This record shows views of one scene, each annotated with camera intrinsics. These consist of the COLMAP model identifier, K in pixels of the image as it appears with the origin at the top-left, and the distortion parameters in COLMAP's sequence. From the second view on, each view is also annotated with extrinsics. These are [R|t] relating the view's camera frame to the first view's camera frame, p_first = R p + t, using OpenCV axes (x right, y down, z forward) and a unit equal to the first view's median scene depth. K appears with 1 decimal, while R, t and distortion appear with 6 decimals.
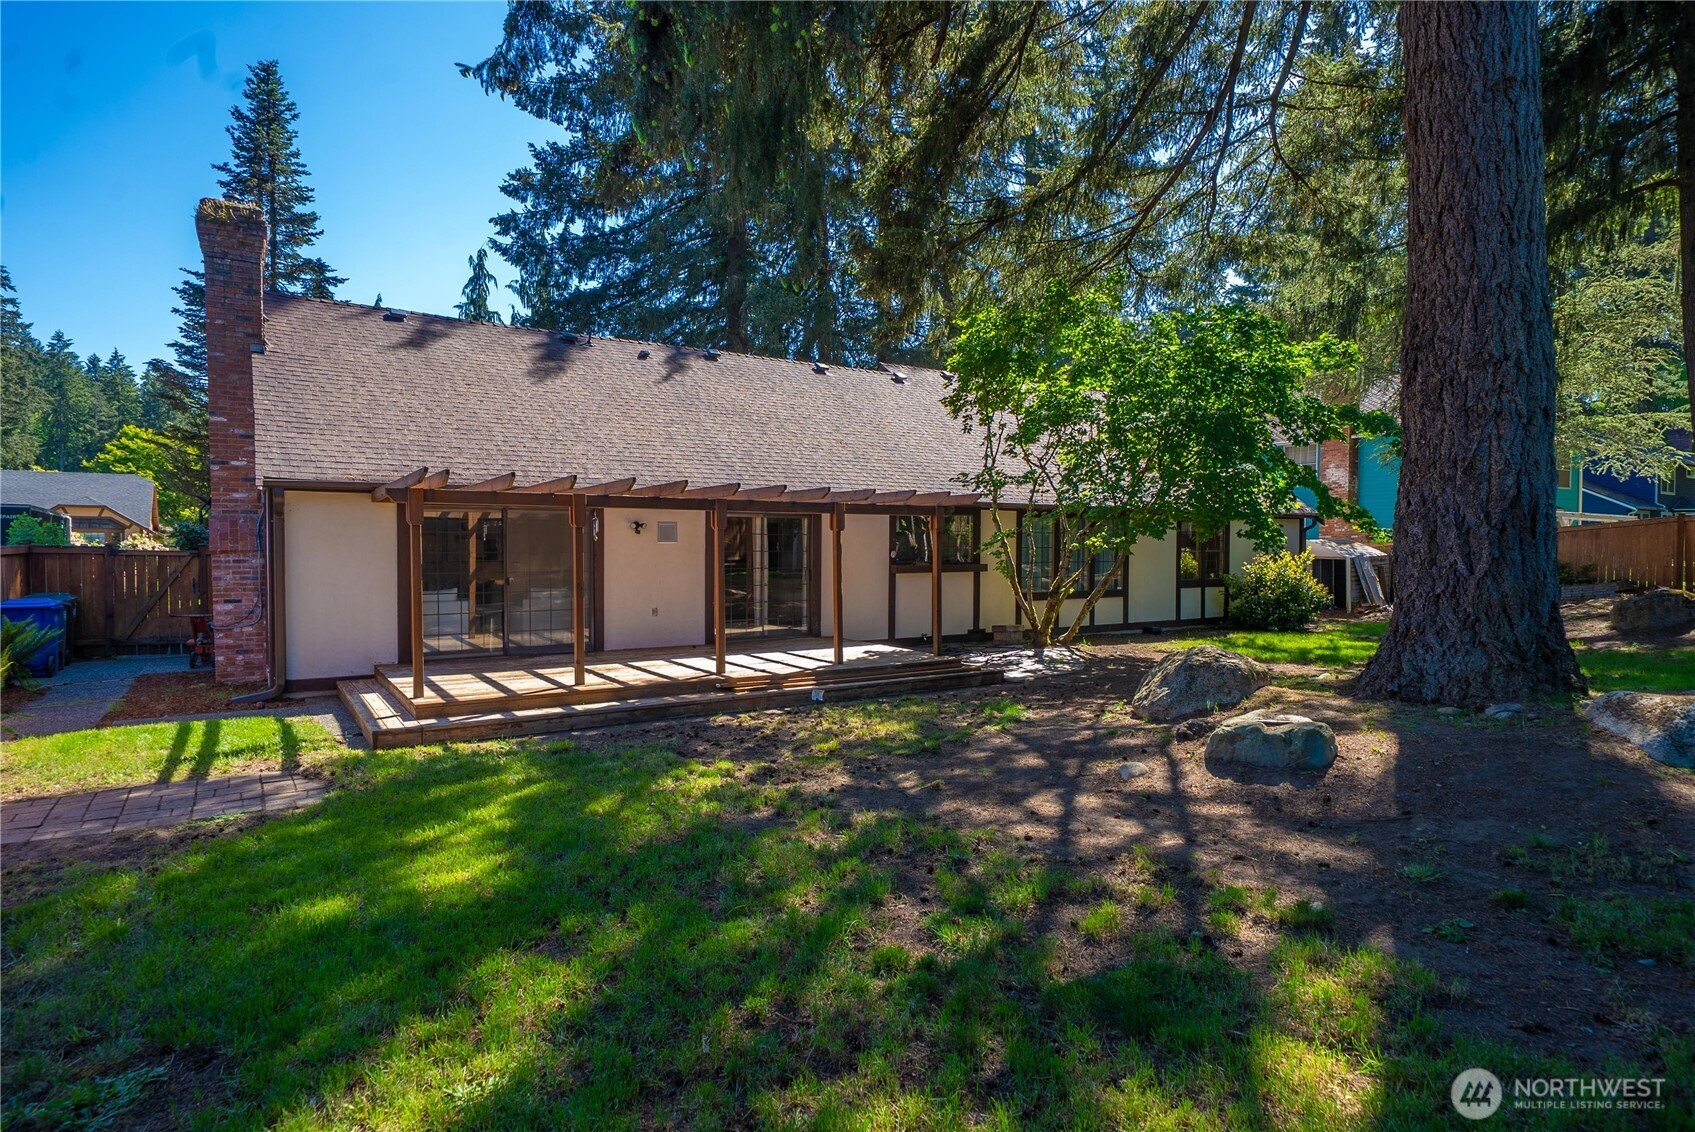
lens RADIAL K [[911.9, 0, 847.1], [0, 911.9, 561.5], [0, 0, 1]] dist [0.003694, 0.000167]
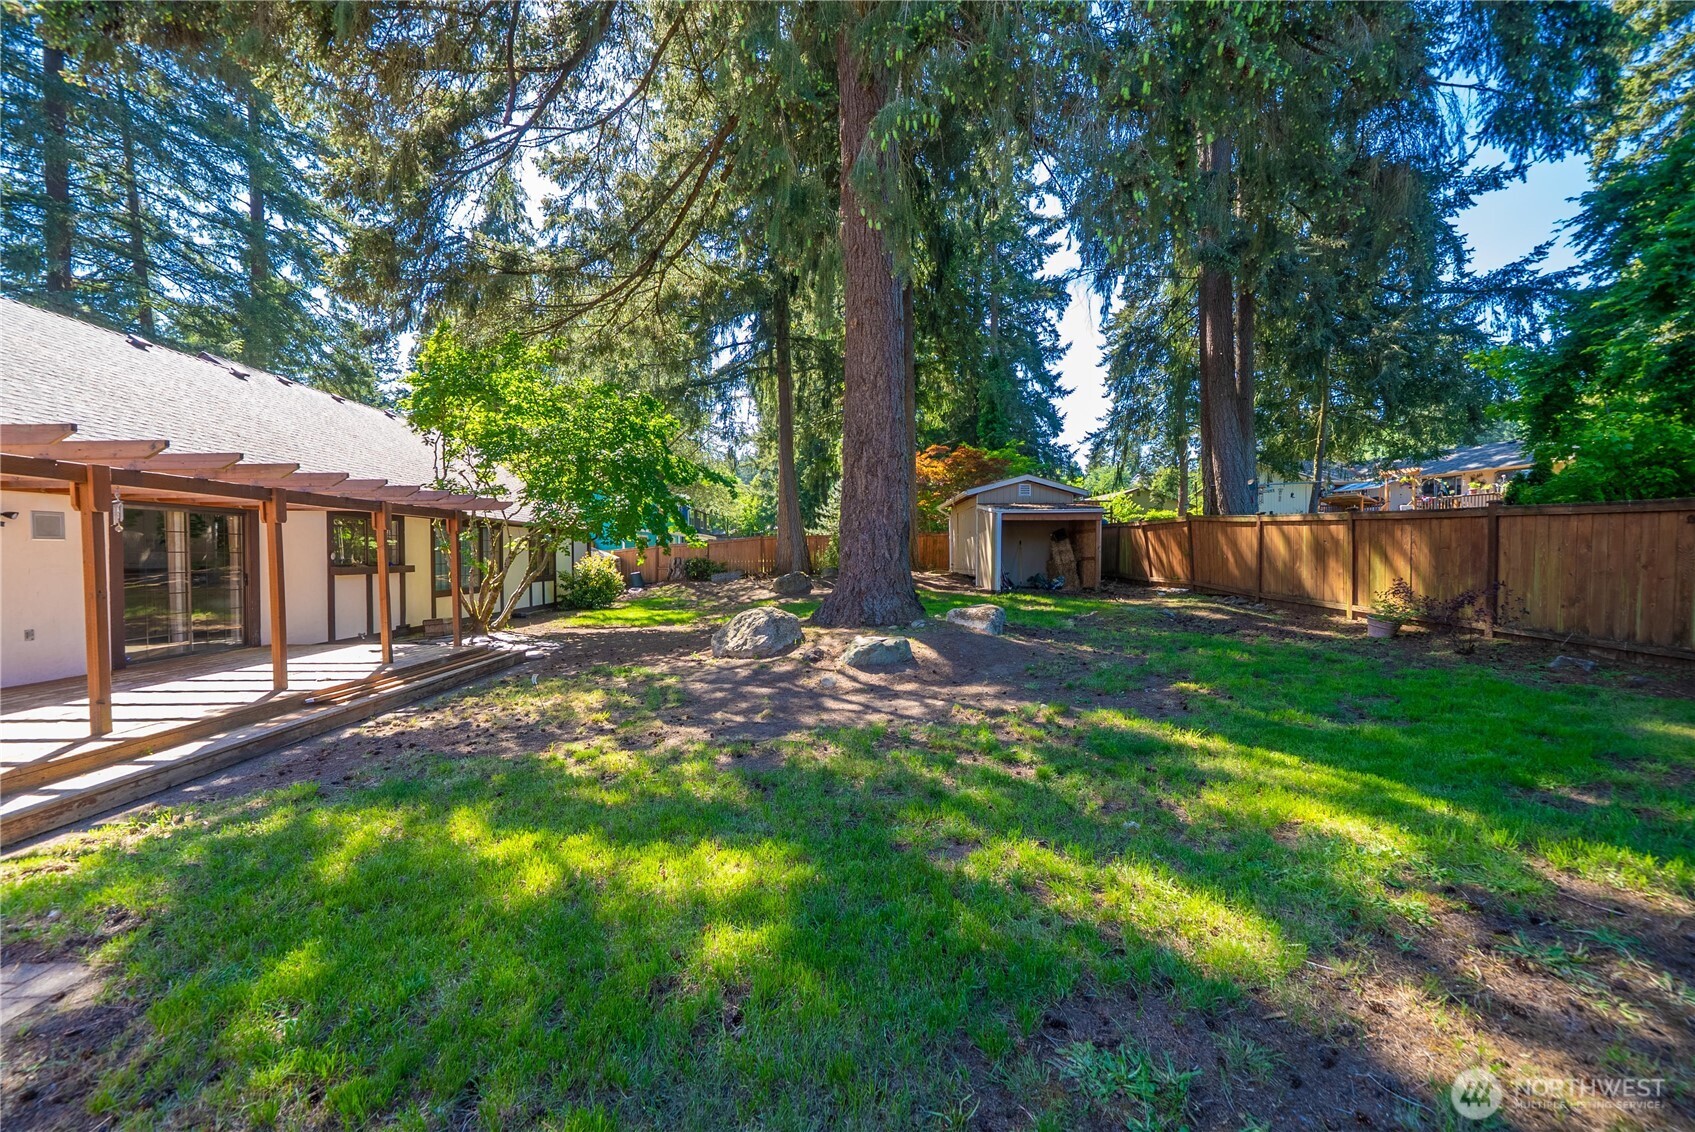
lens RADIAL K [[637.2, 0, 846.2], [0, 637.2, 567.1], [0, 0, 1]] dist [0.000654, 0.000053]
pose [[0.510625, -0.016137, 0.859652, -0.480932], [0.014091, 0.999847, 0.010399, 0.007625], [-0.859688, 0.006803, 0.510774, 0.275722]]
